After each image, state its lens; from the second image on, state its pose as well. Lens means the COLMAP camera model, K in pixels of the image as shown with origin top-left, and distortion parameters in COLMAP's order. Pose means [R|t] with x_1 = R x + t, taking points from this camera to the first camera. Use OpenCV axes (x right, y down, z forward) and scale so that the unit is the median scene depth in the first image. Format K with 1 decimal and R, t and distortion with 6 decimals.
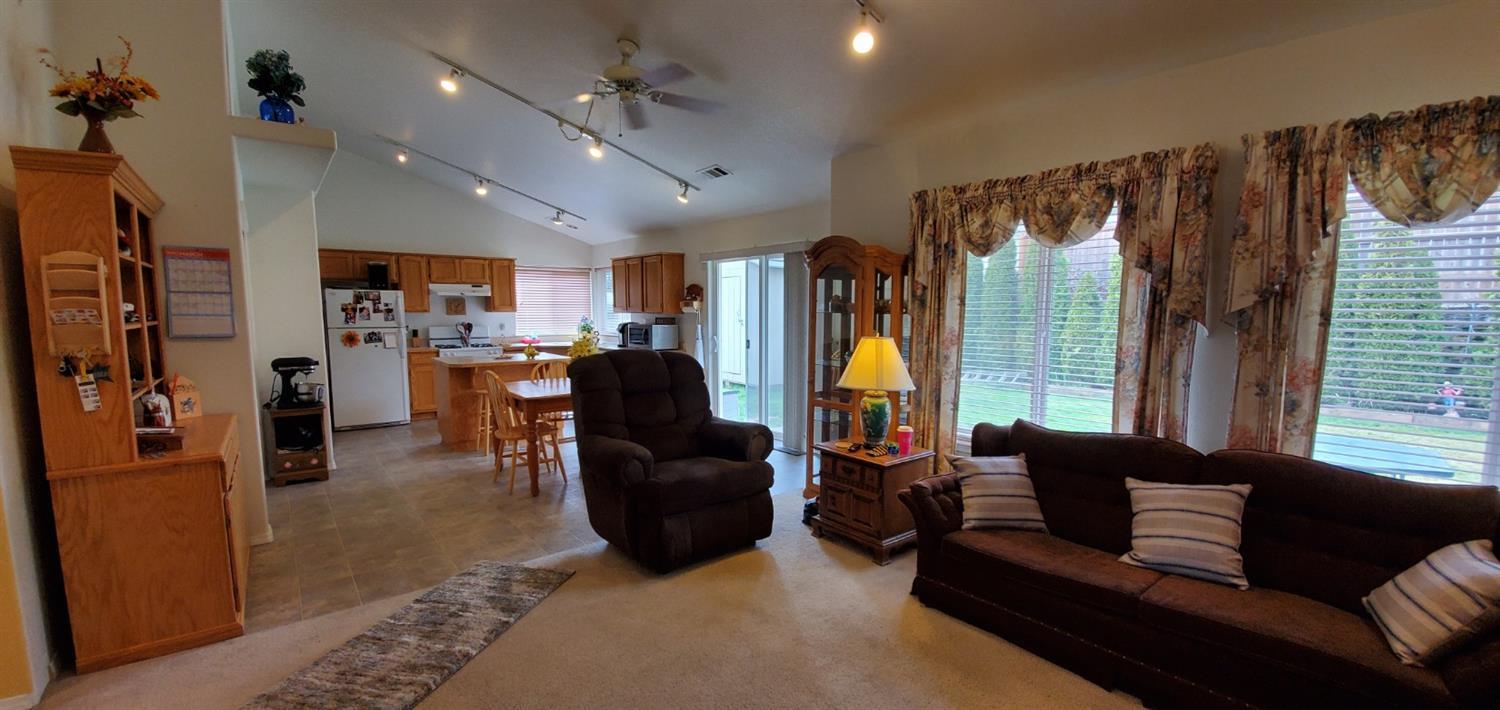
lens RADIAL K [[588.6, 0, 772.7], [0, 588.6, 365.2], [0, 0, 1]] dist [-0.000239, -0.000061]
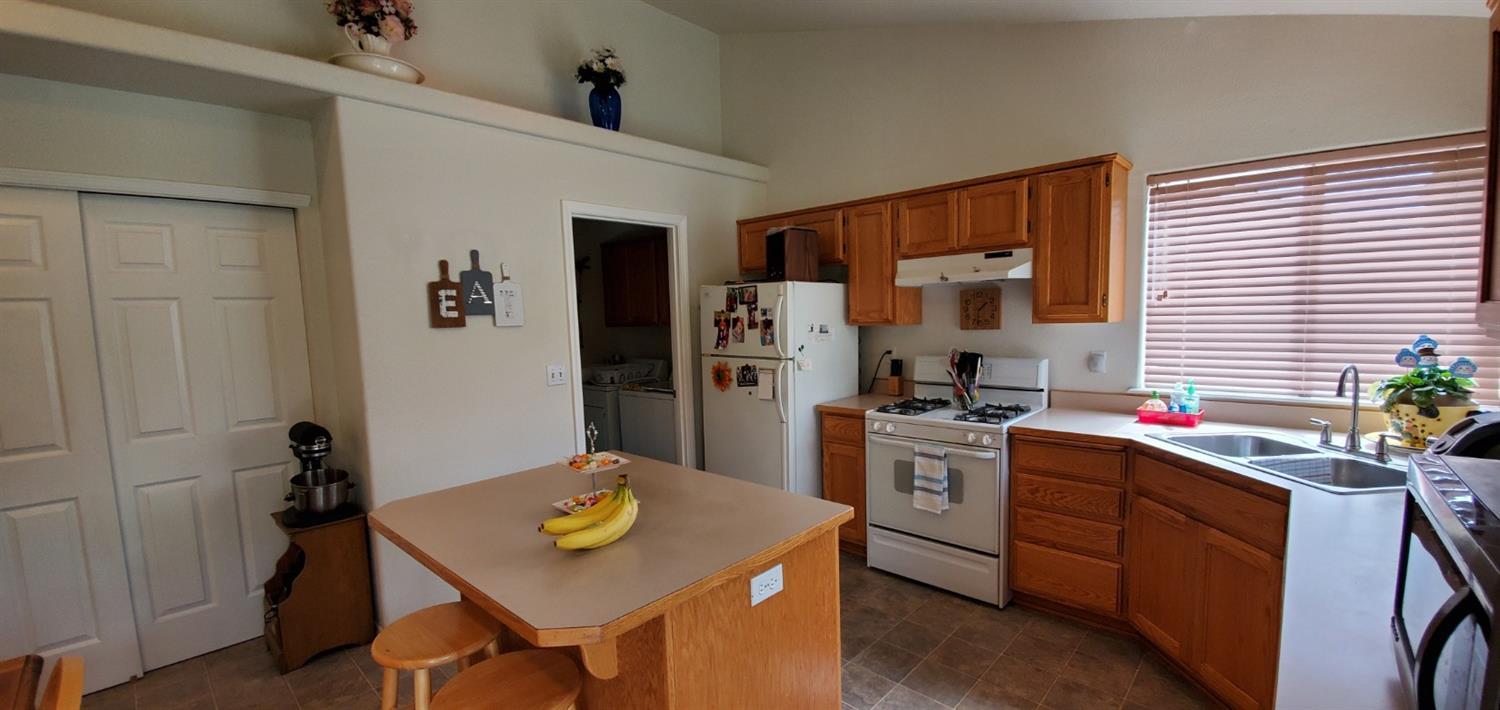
lens RADIAL K [[588.6, 0, 772.7], [0, 588.6, 365.2], [0, 0, 1]] dist [-0.000239, -0.000061]
pose [[0.122349, 0.082103, -0.989085, -0.164664], [-0.065908, 0.995045, 0.074445, -0.096019], [0.990296, 0.056080, 0.127154, 0.951068]]
